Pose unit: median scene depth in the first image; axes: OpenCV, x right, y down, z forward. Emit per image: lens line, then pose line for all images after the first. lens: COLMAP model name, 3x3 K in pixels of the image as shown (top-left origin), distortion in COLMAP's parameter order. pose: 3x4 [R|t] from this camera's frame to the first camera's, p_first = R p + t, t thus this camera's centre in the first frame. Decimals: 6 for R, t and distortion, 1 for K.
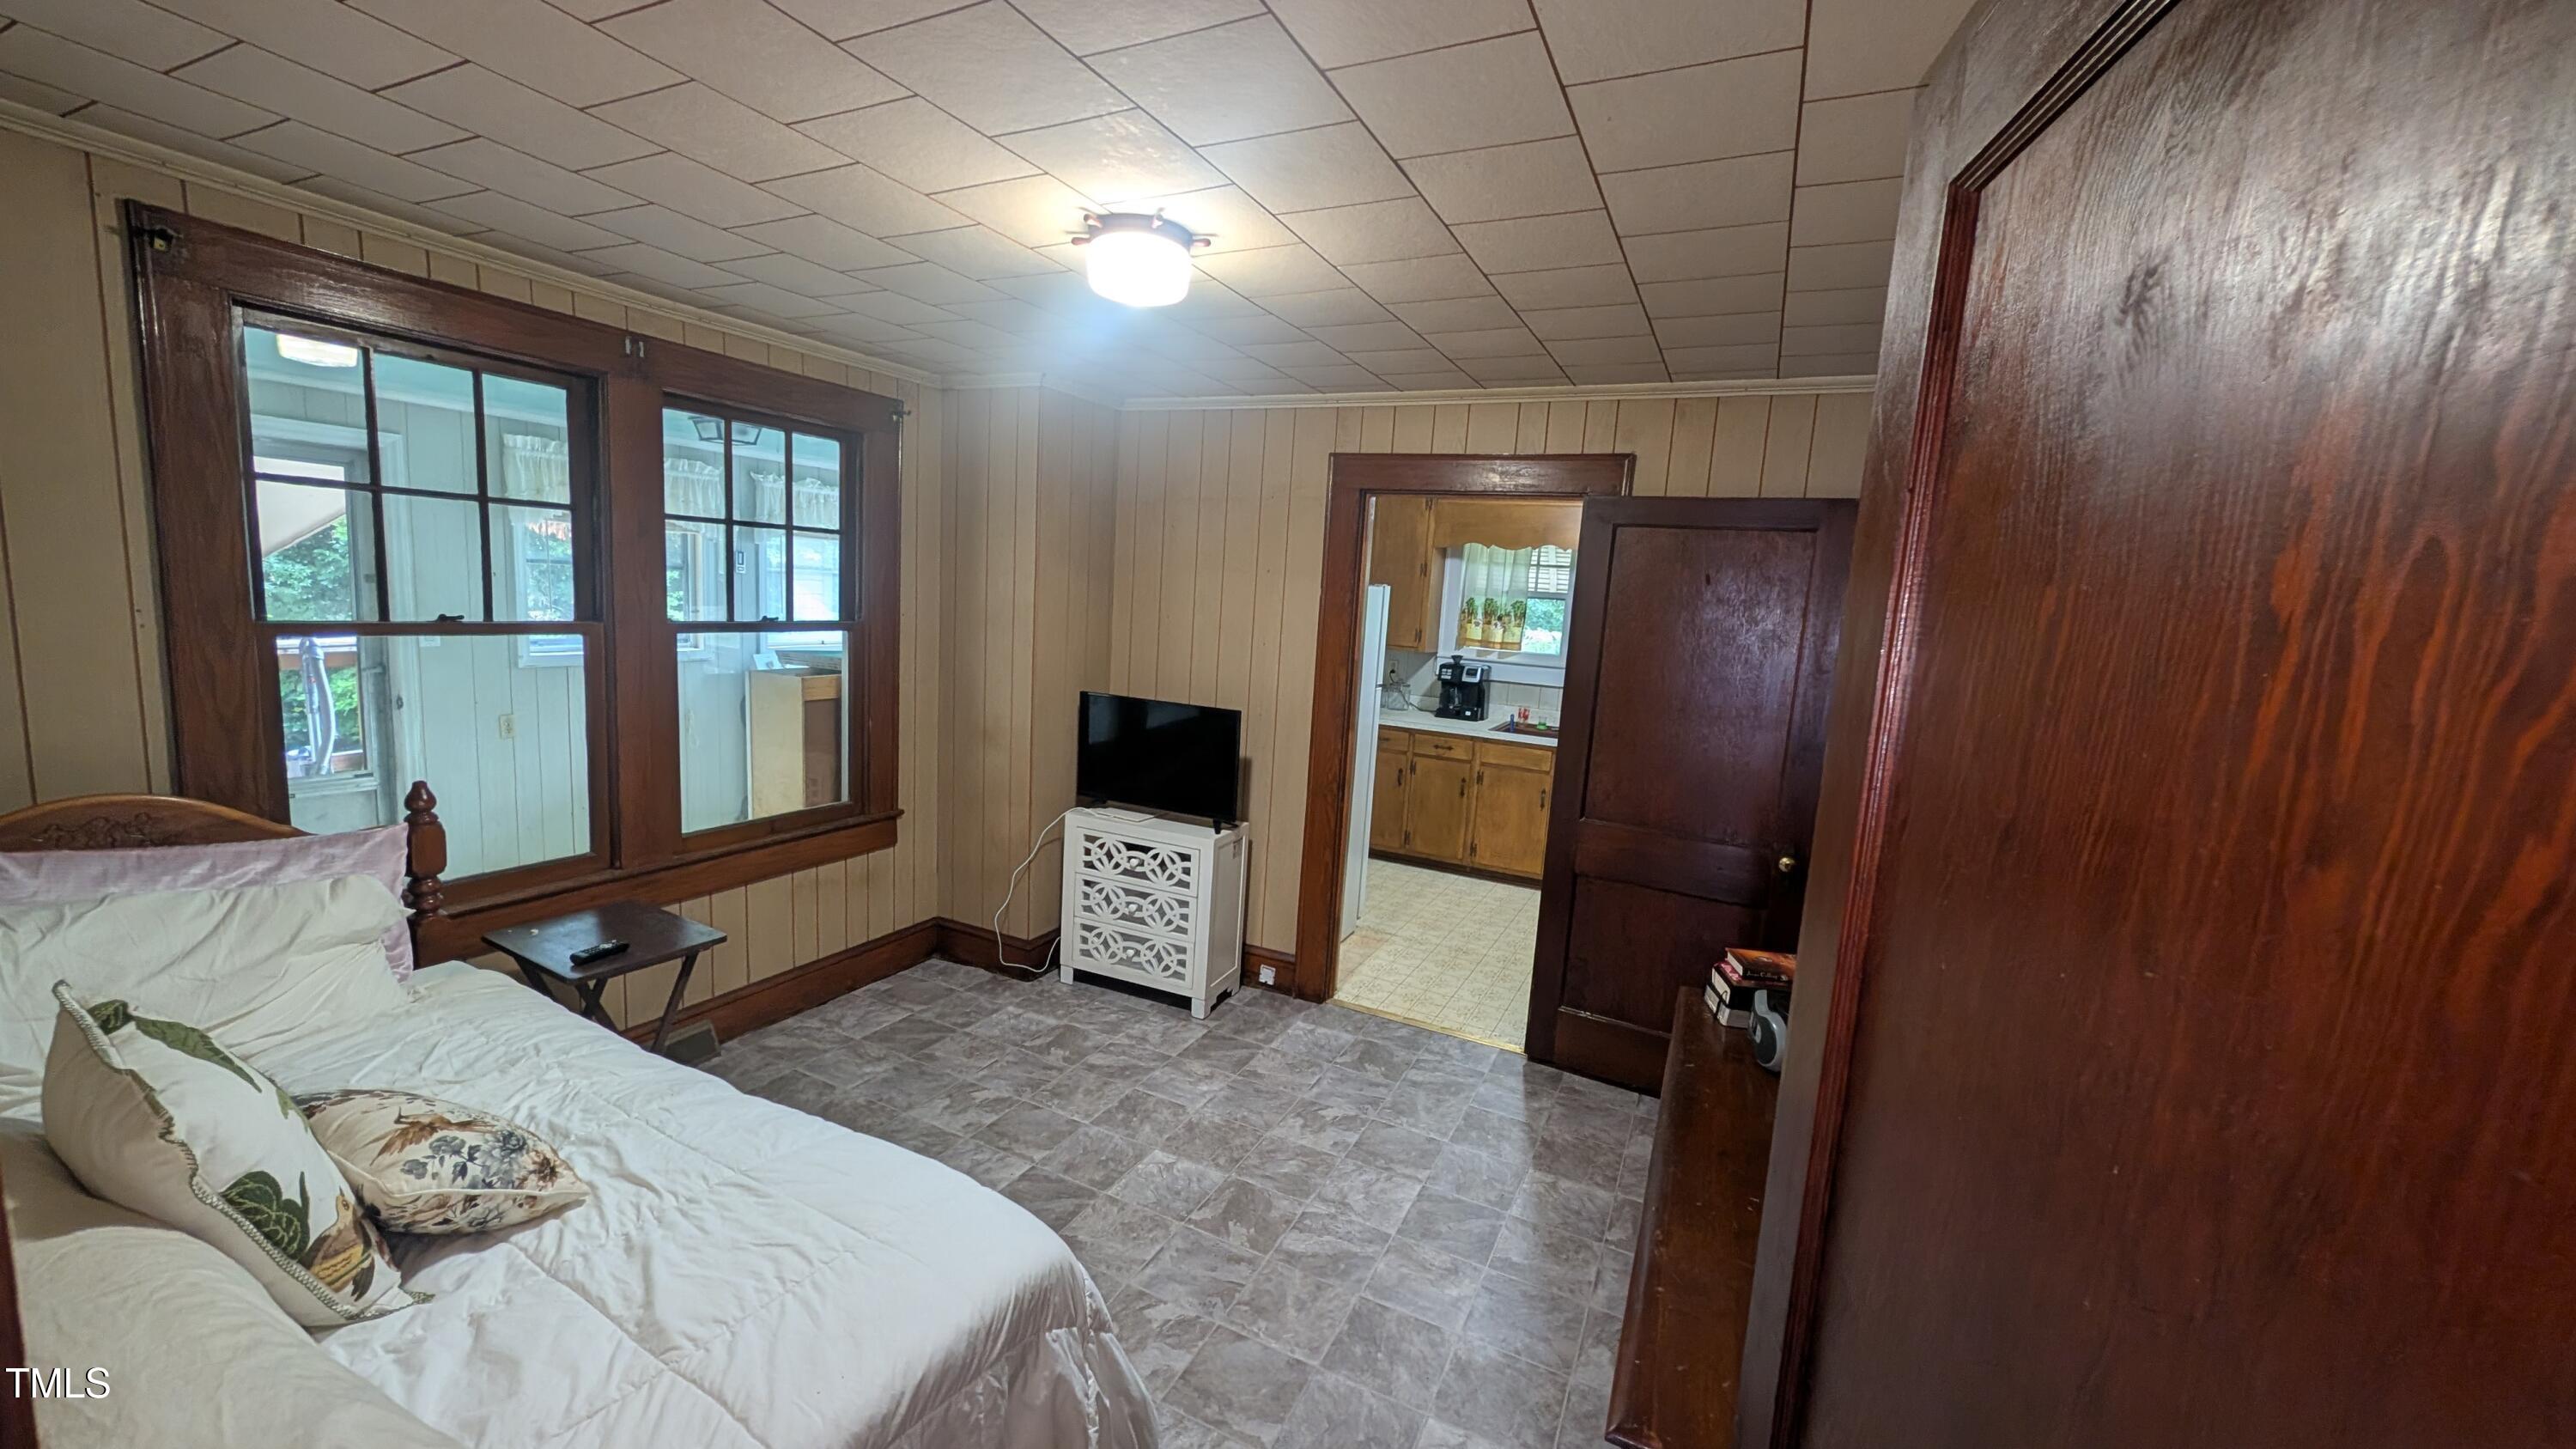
lens RADIAL K [[965.1, 0, 1278.5], [0, 965.1, 726.1], [0, 0, 1]] dist [0.001549, 0.000209]
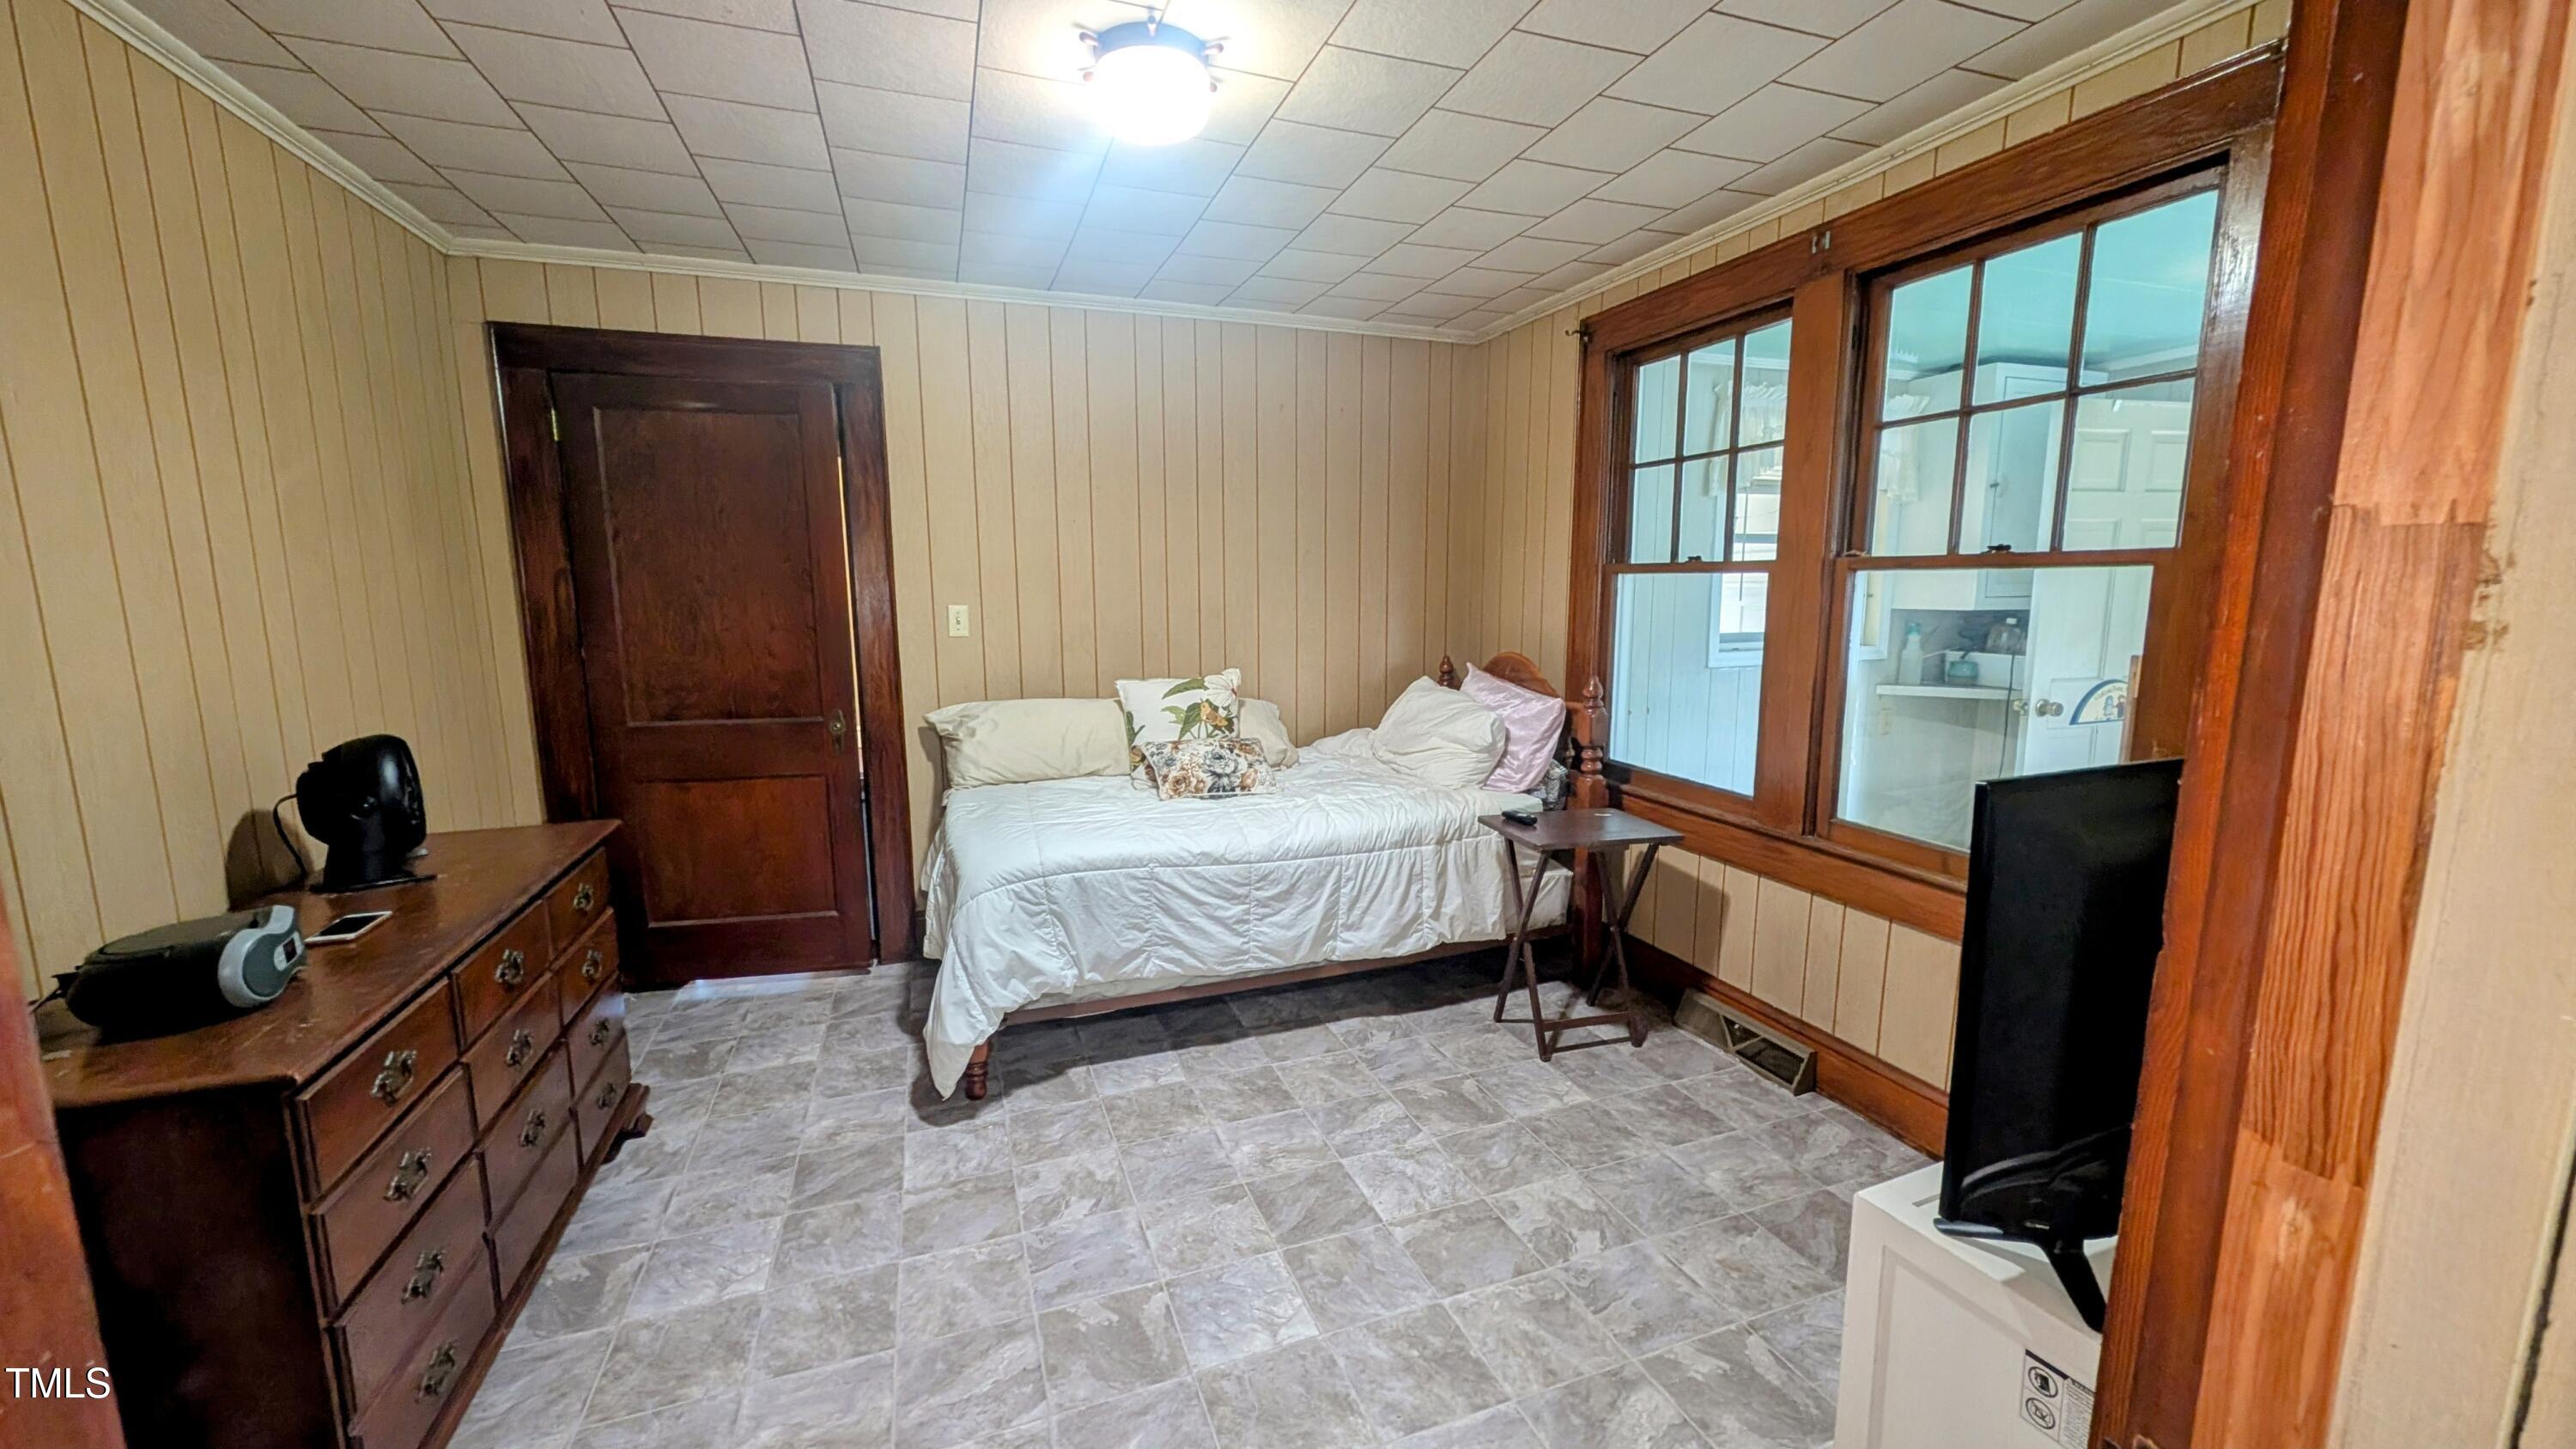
lens RADIAL K [[965.1, 0, 1278.5], [0, 965.1, 726.1], [0, 0, 1]] dist [0.001549, 0.000209]
pose [[-0.695233, 0.048131, -0.717172, 0.355509], [-0.136286, 0.970830, 0.197272, -0.073221], [0.705746, 0.234890, -0.668393, 1.436538]]
